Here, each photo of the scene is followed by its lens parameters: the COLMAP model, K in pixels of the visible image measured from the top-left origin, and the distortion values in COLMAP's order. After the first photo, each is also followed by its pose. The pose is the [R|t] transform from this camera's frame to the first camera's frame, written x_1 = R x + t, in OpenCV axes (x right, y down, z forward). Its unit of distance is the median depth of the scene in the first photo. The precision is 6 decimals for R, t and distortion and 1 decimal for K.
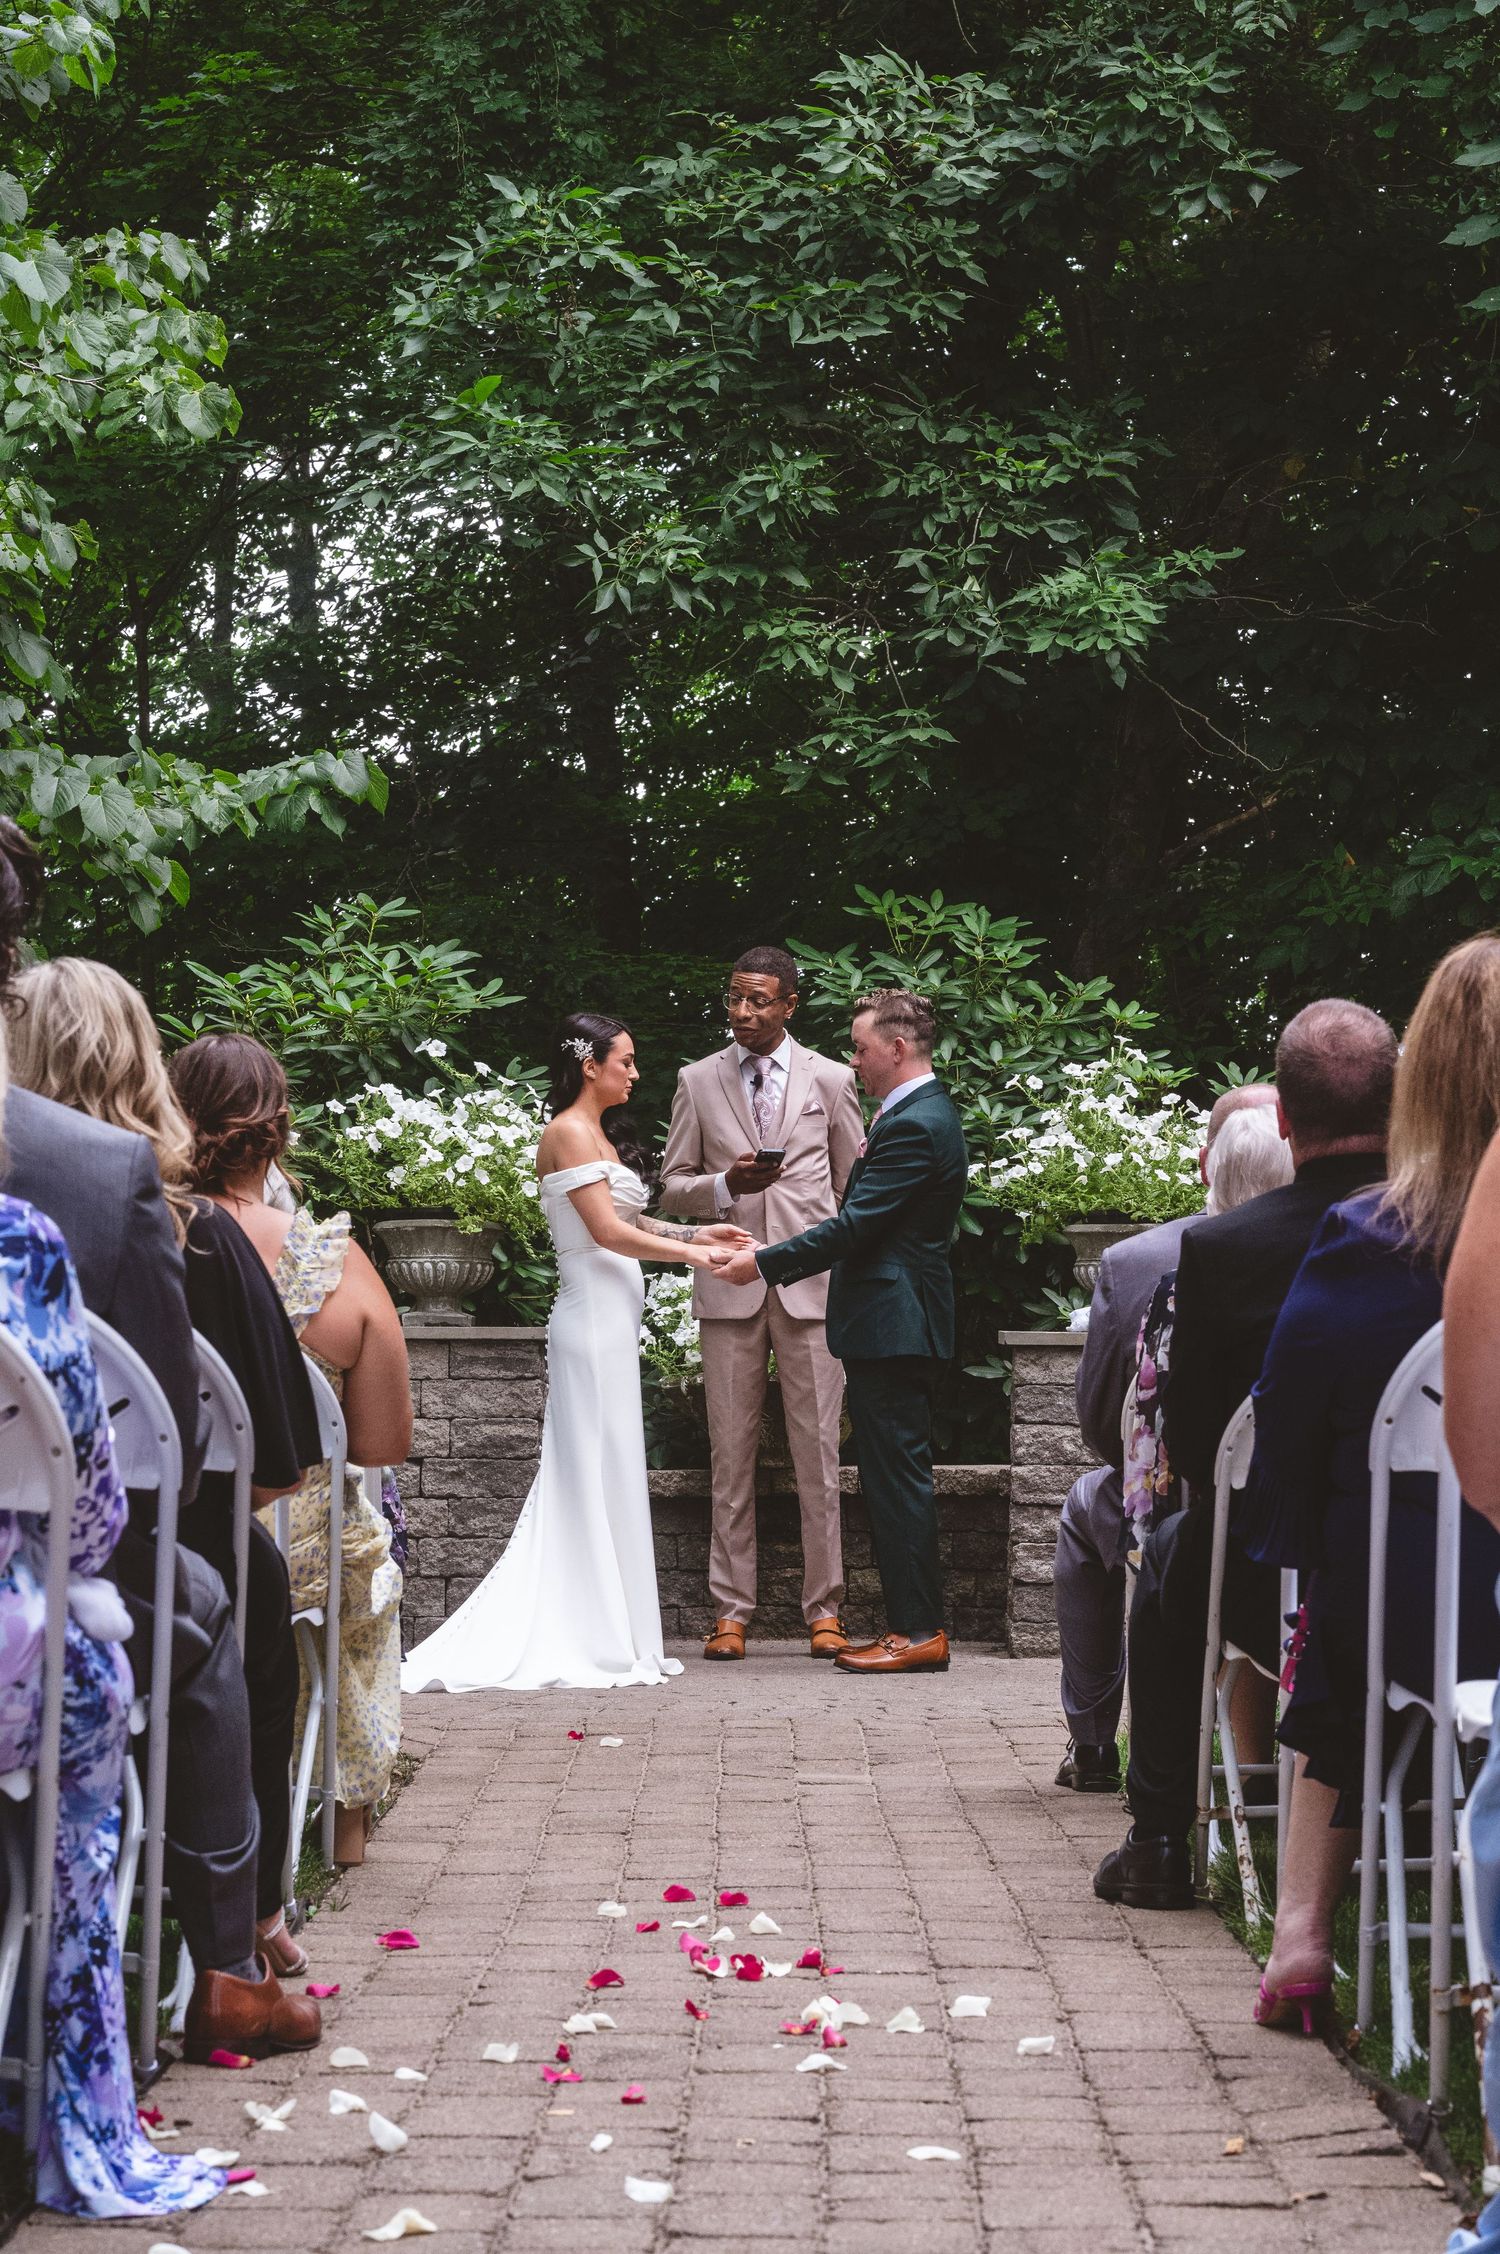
lens RADIAL K [[5358.0, 0, 750.0], [0, 5358.0, 1127.0], [0, 0, 1]] dist [-0.114733, -0.677360]
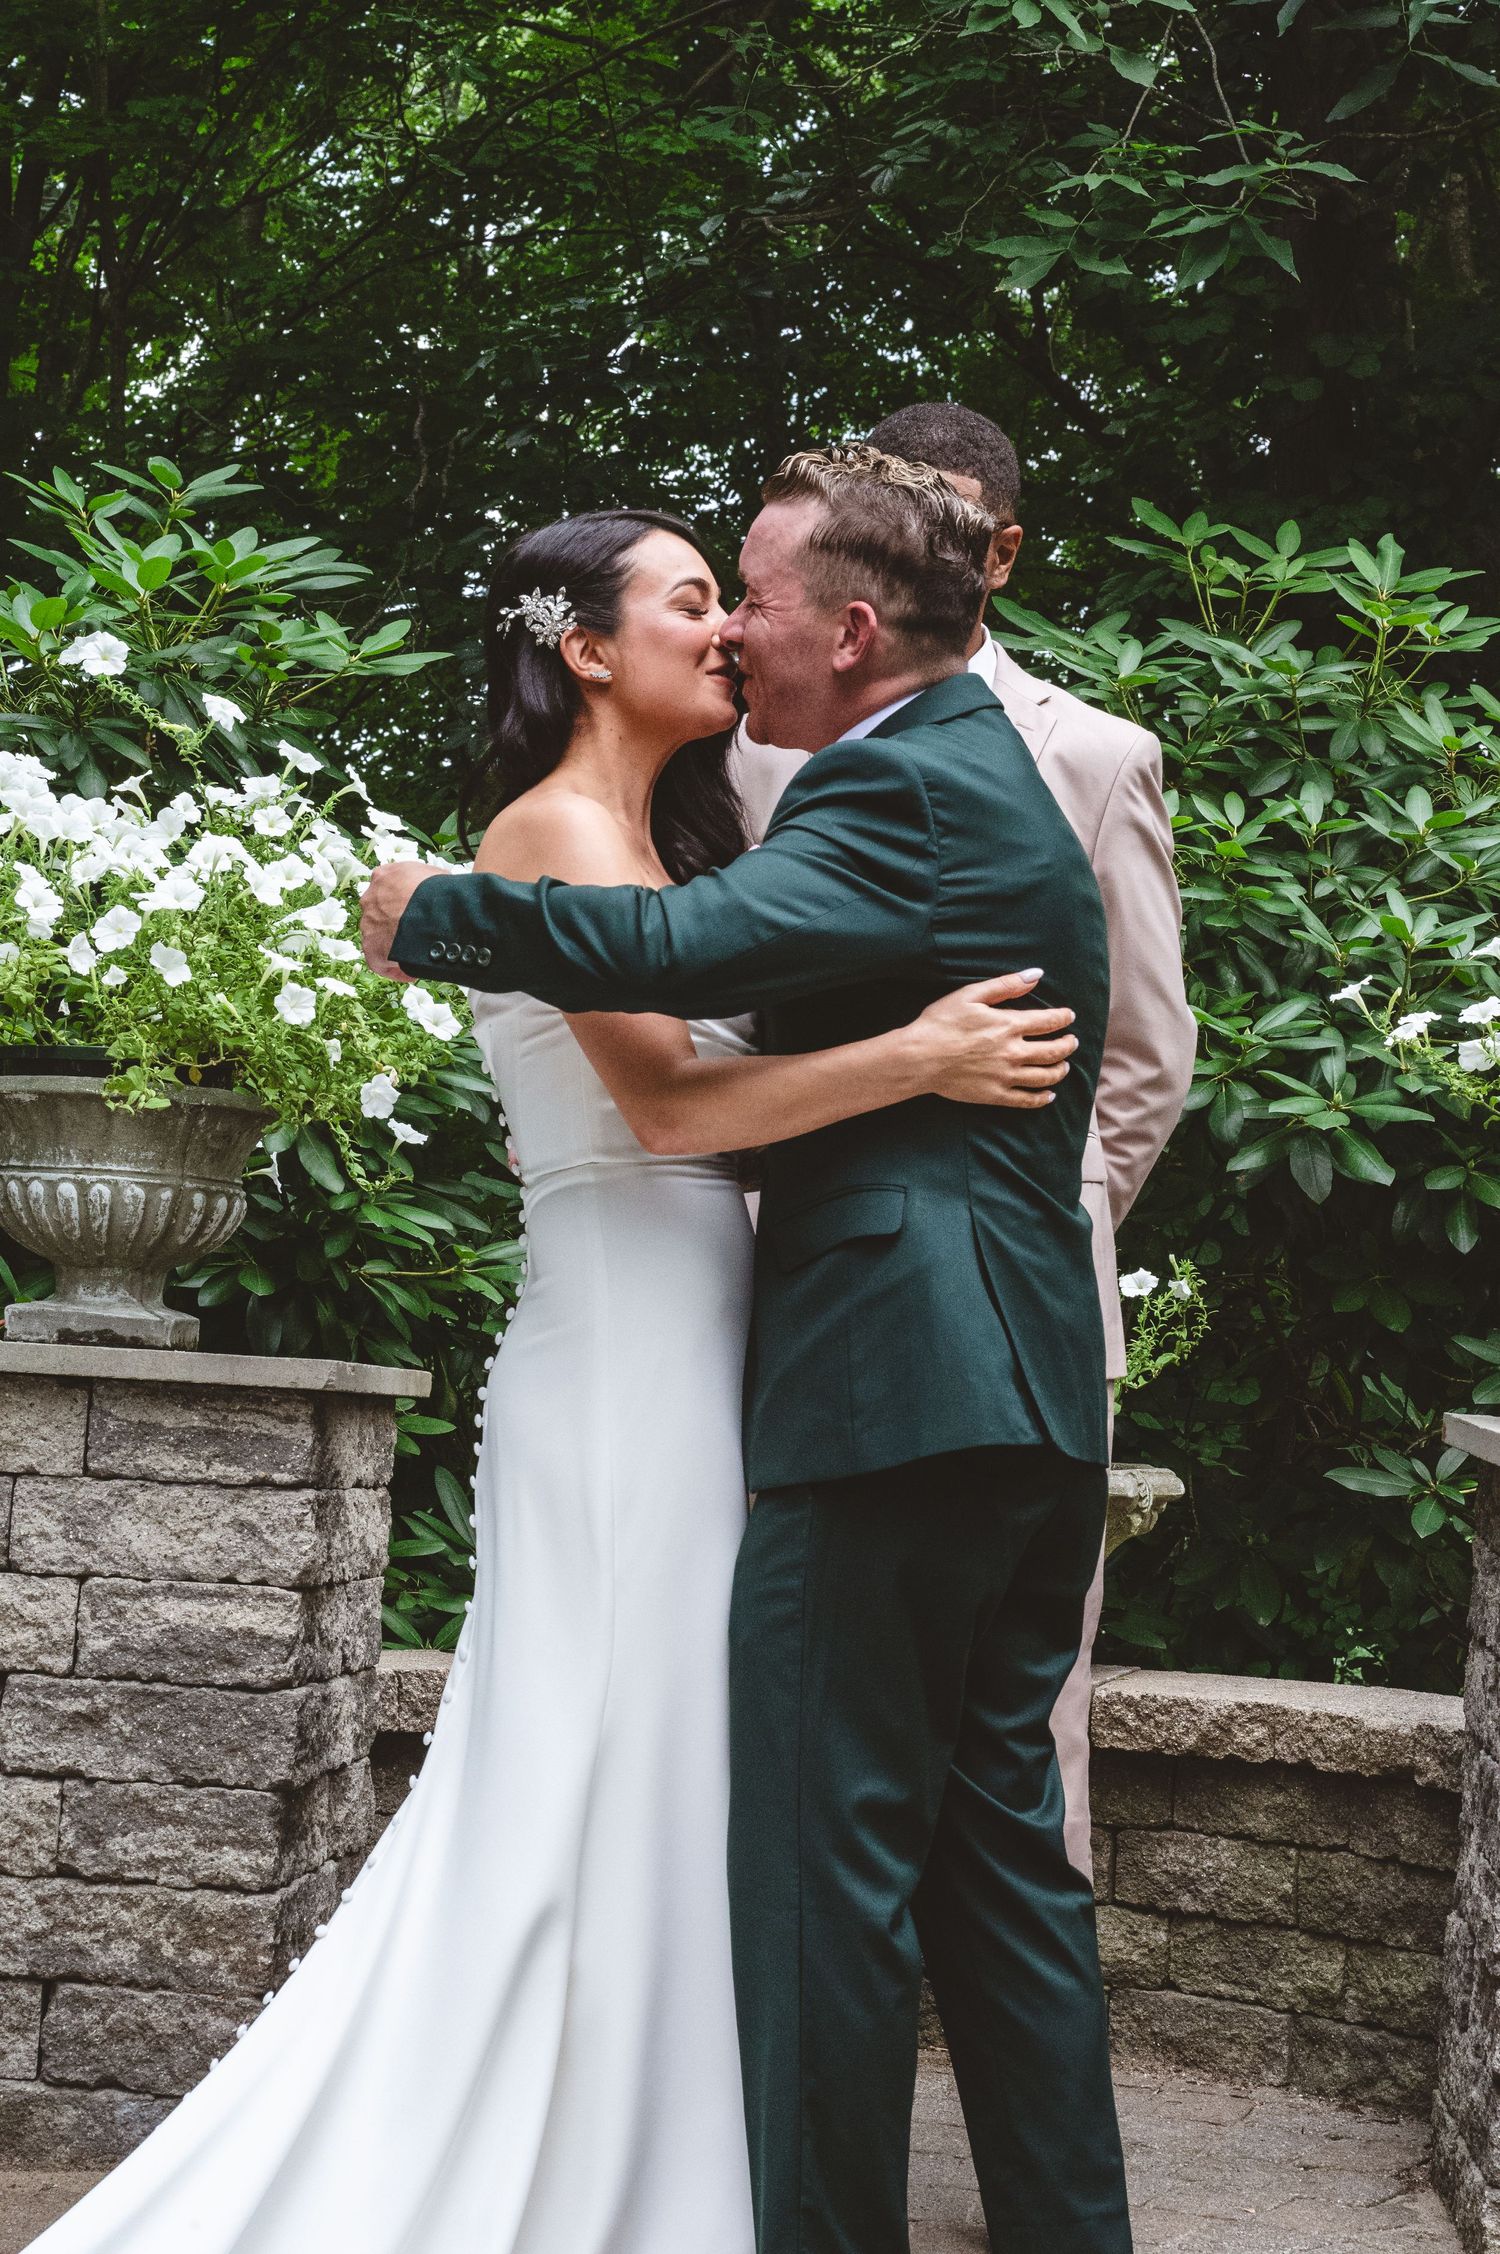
lens RADIAL K [[3777.0, 0, 750.0], [0, 3777.0, 1127.0], [0, 0, 1]] dist [0.020401, 0.057480]
pose [[0.997063, 0.049912, -0.058093, 0.008152], [-0.049718, 0.998752, 0.004780, 0.017305], [0.058259, -0.001878, 0.998300, 0.722559]]
